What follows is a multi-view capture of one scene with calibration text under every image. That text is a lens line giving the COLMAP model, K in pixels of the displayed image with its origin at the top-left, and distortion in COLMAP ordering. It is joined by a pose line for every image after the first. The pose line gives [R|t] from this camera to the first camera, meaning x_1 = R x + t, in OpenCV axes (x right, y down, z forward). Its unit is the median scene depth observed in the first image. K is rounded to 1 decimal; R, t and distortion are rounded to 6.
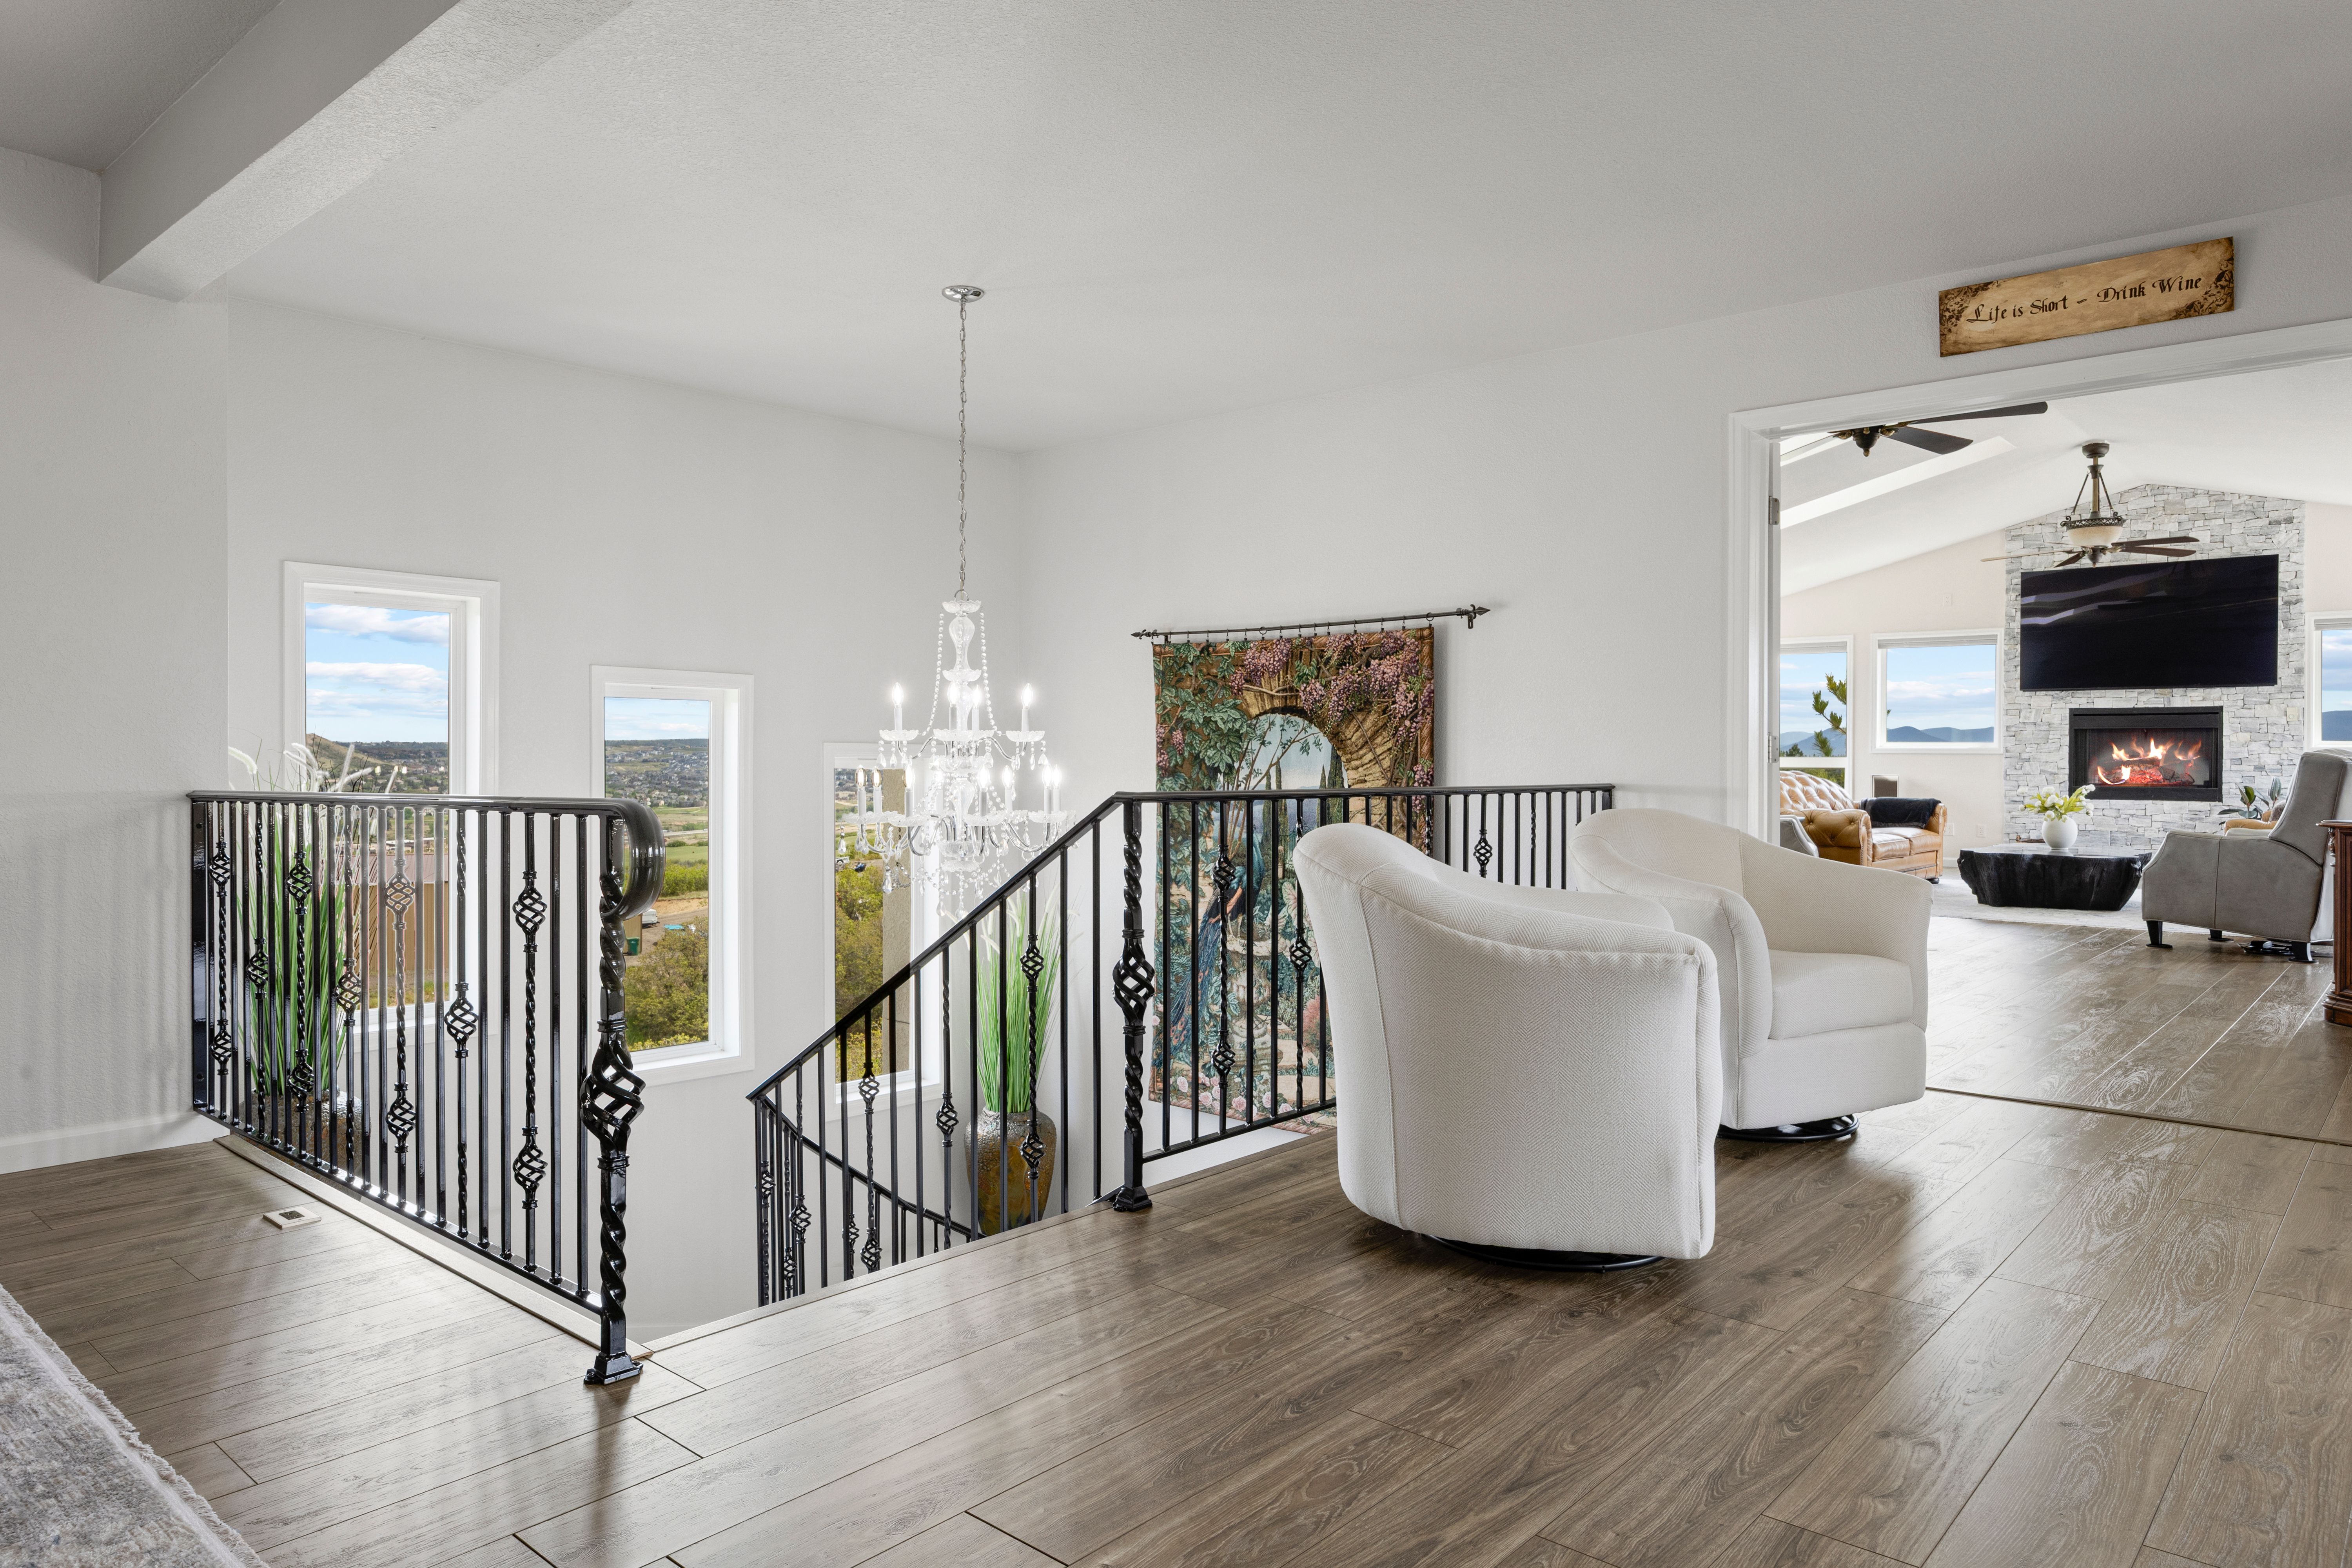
lens RADIAL K [[1496.7, 0, 1176.6], [0, 1496.7, 777.6], [0, 0, 1]] dist [0.002590, -0.000312]
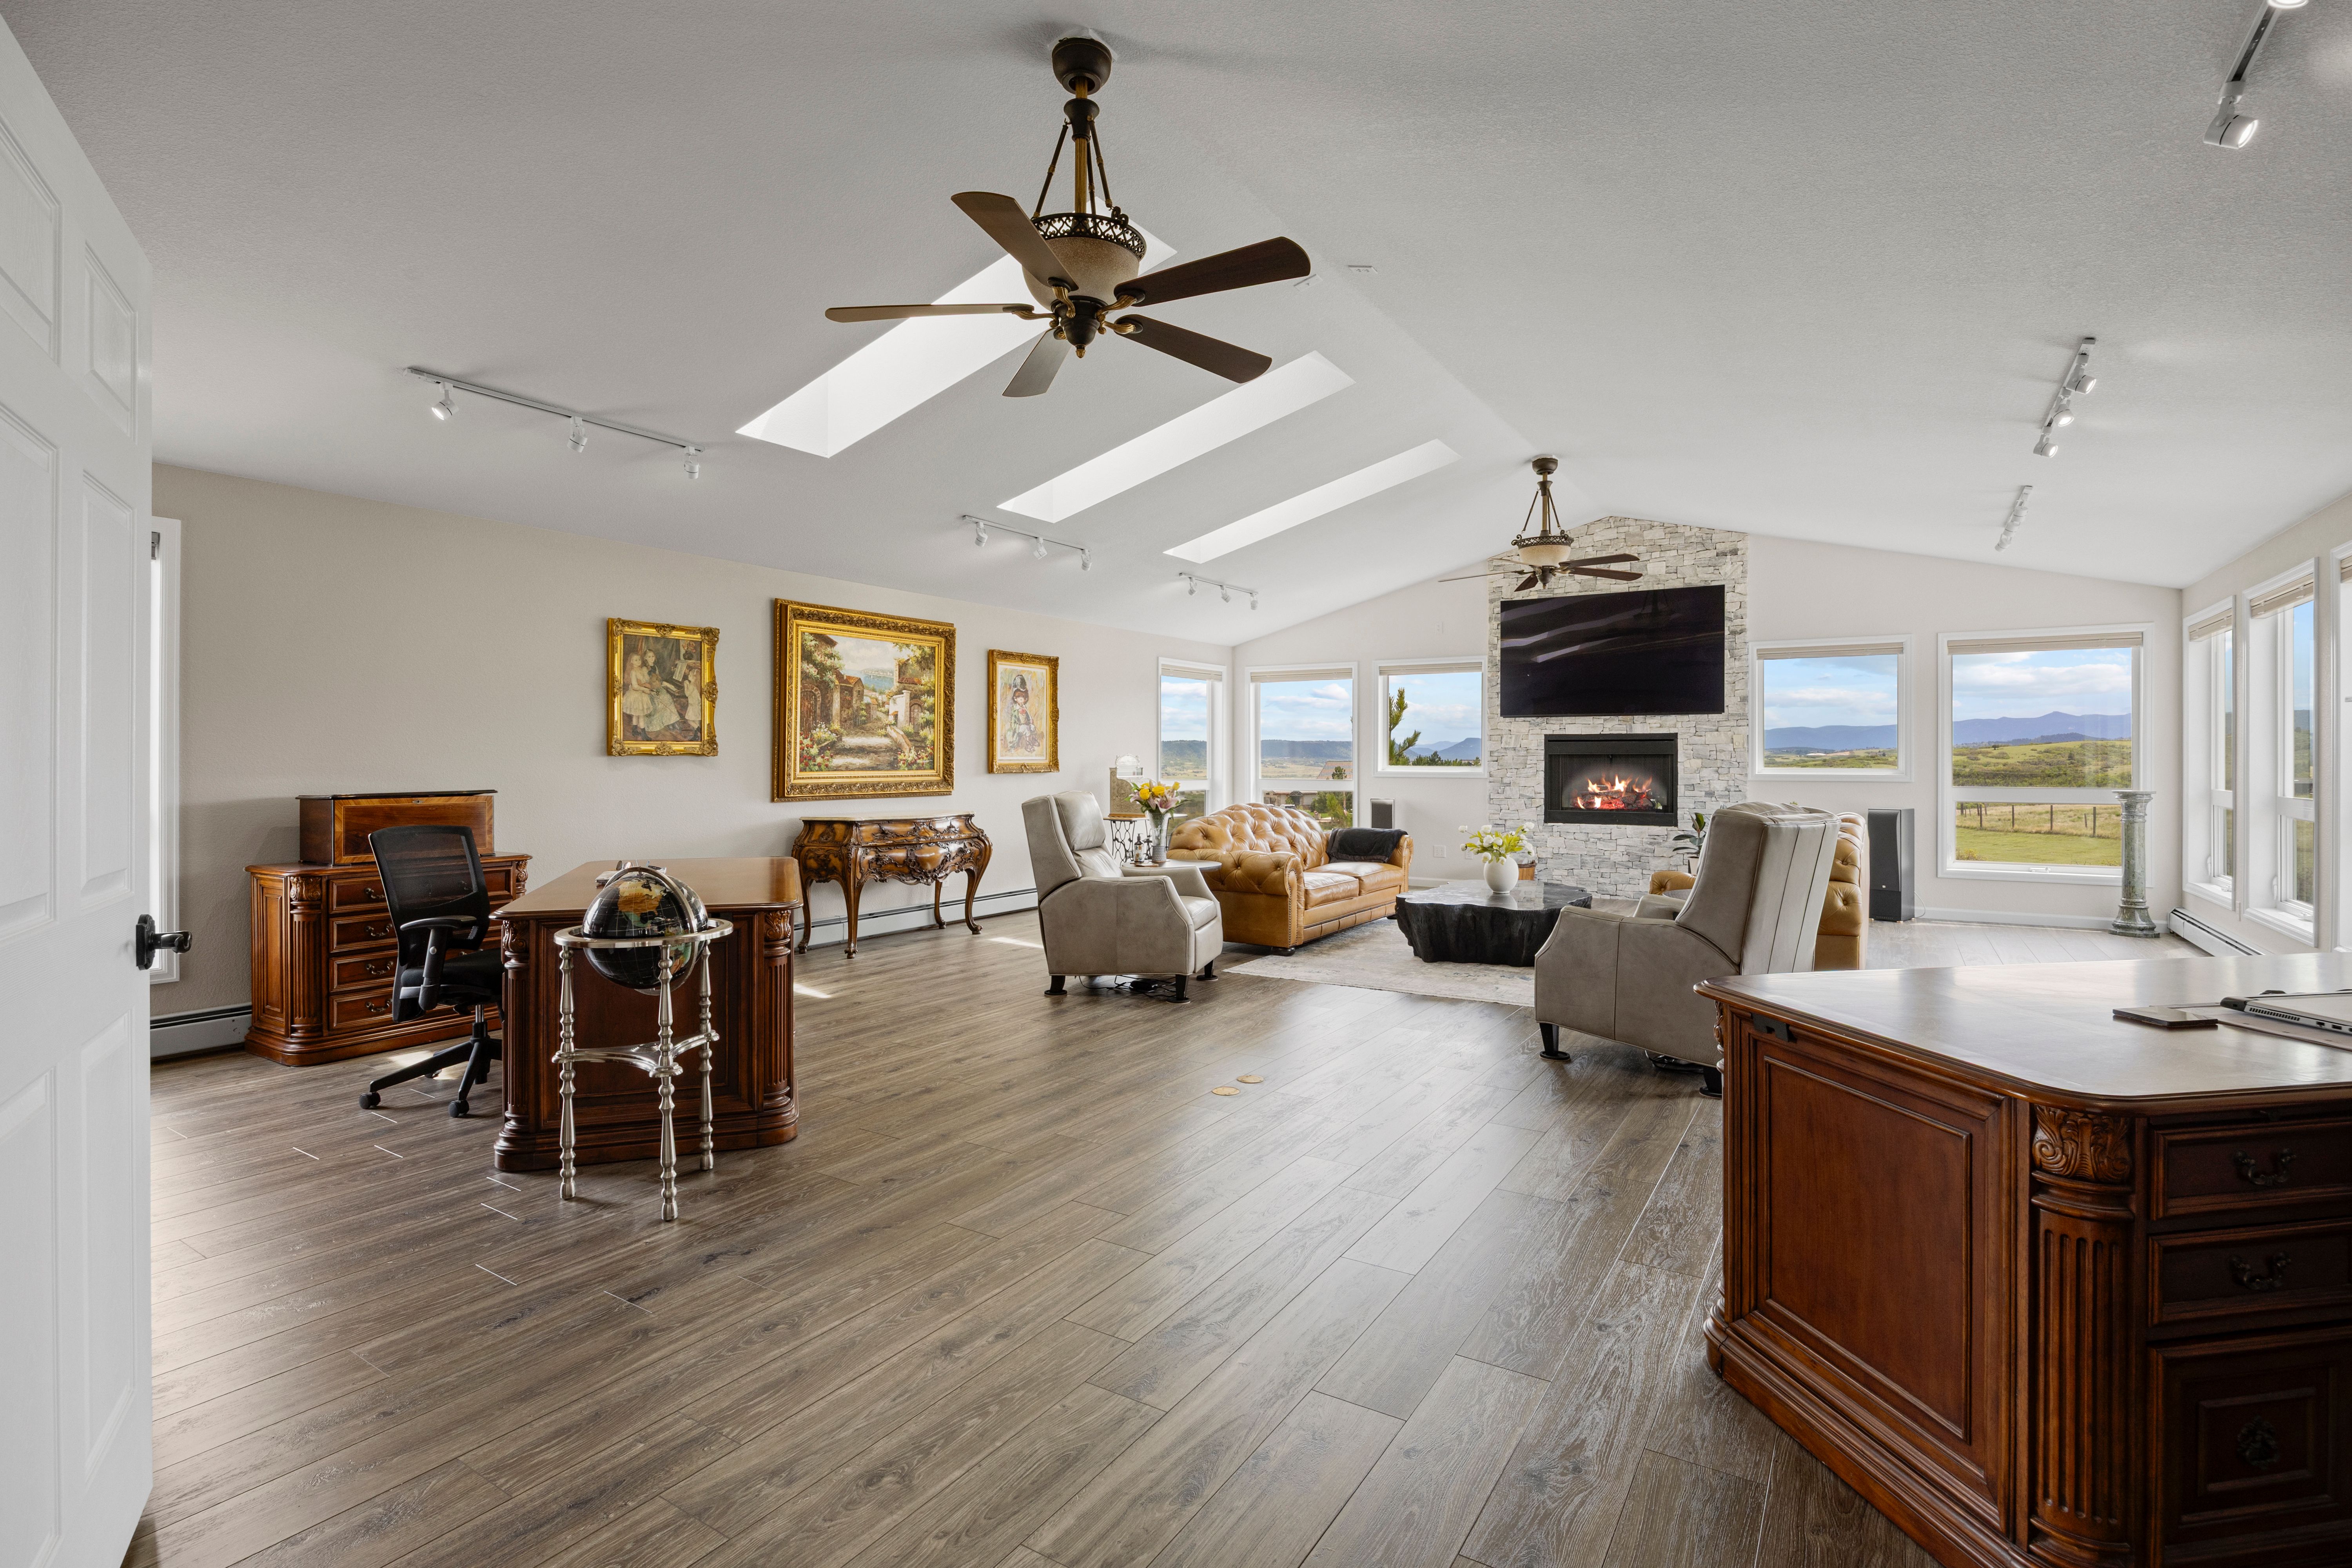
lens RADIAL K [[1137.7, 0, 1174.5], [0, 1137.7, 772.8], [0, 0, 1]] dist [0.000098, 0.000054]
pose [[0.987184, -0.003950, 0.159537, 0.239858], [0.004325, 0.999989, -0.001999, -0.021102], [-0.159528, 0.002664, 0.987190, 0.293717]]
